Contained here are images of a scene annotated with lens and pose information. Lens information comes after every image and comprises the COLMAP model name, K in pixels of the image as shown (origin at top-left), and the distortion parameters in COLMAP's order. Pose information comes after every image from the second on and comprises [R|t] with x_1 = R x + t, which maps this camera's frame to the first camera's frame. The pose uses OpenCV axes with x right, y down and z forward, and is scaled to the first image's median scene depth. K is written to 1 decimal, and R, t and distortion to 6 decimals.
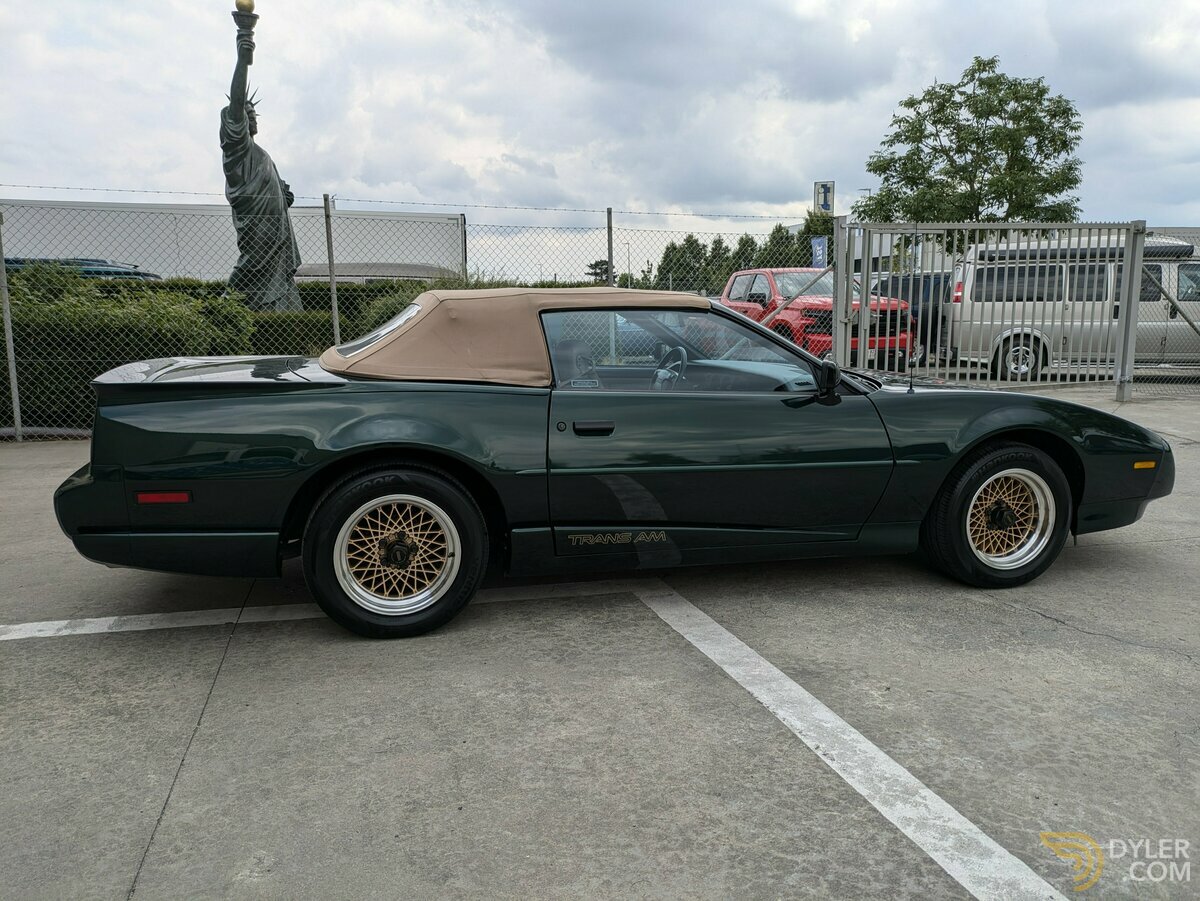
lens RADIAL K [[892.0, 0, 593.6], [0, 892.0, 445.8], [0, 0, 1]] dist [0.061950, -0.066080]
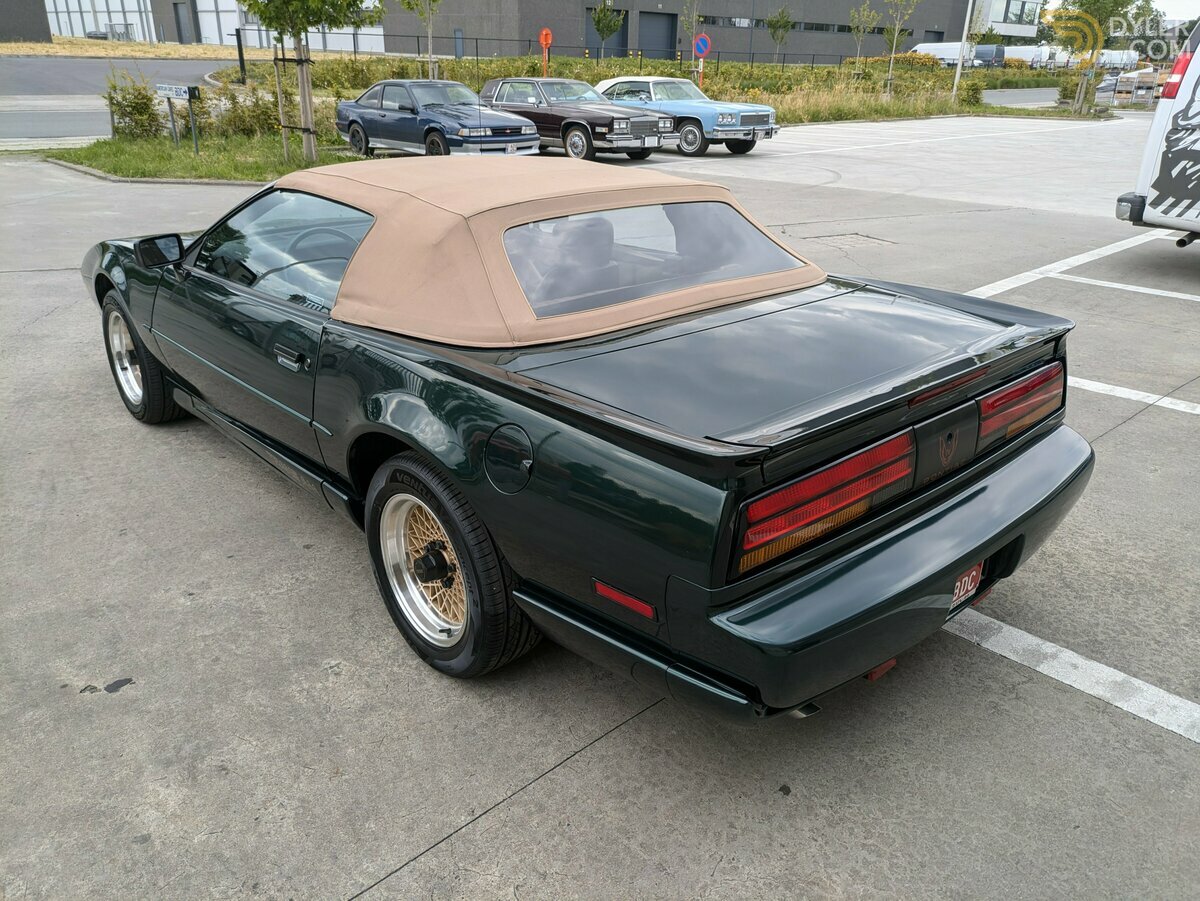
lens RADIAL K [[899.3, 0, 606.0], [0, 899.3, 441.0], [0, 0, 1]] dist [0.047649, -0.041506]
pose [[-0.459881, -0.360063, 0.811705, -0.334158], [0.112458, 0.883126, 0.455458, -0.127131], [-0.880831, 0.300739, -0.365641, 0.533751]]
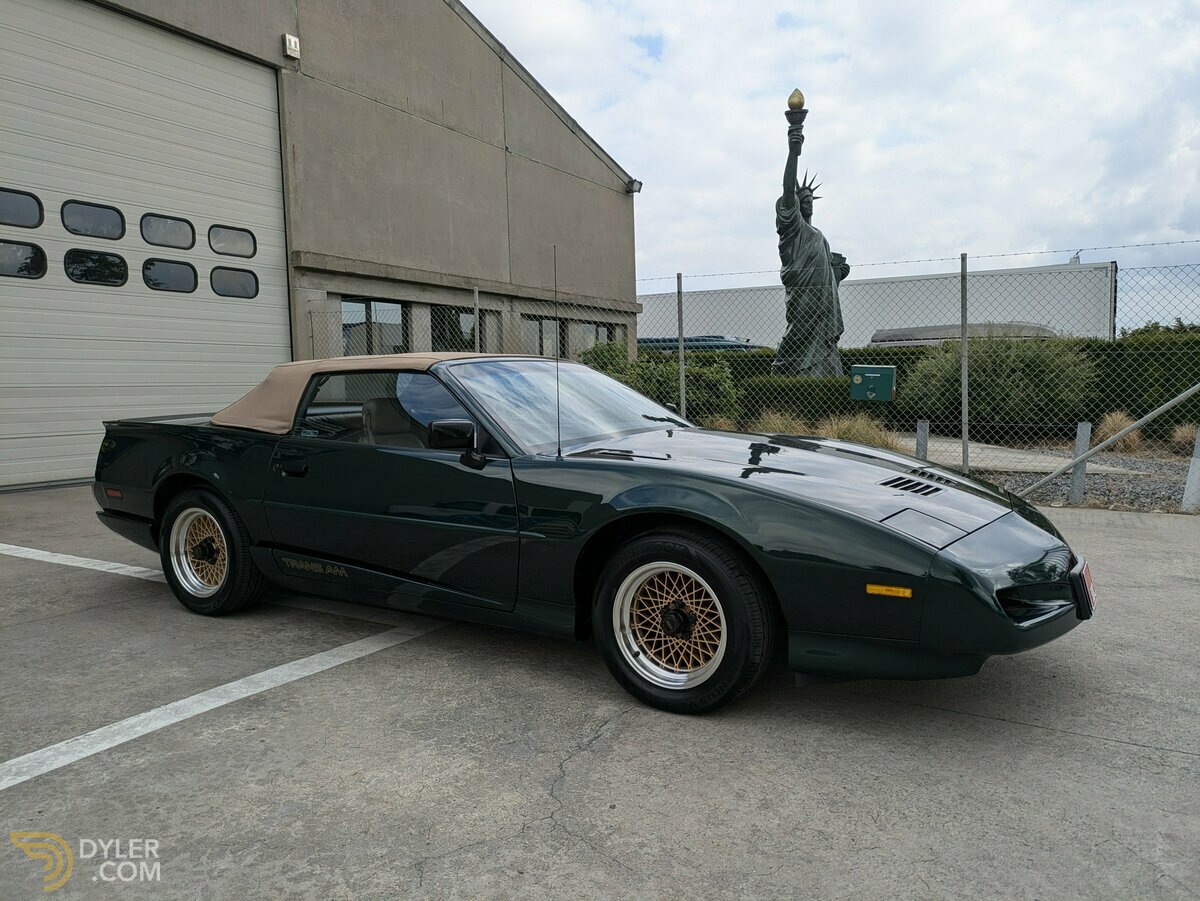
lens RADIAL K [[891.1, 0, 617.7], [0, 891.1, 451.6], [0, 0, 1]] dist [0.059161, -0.065886]
pose [[0.694924, 0.049156, -0.717401, 0.394611], [-0.095488, 0.995134, -0.024310, -0.019439], [0.712715, 0.085397, 0.696236, 0.158244]]
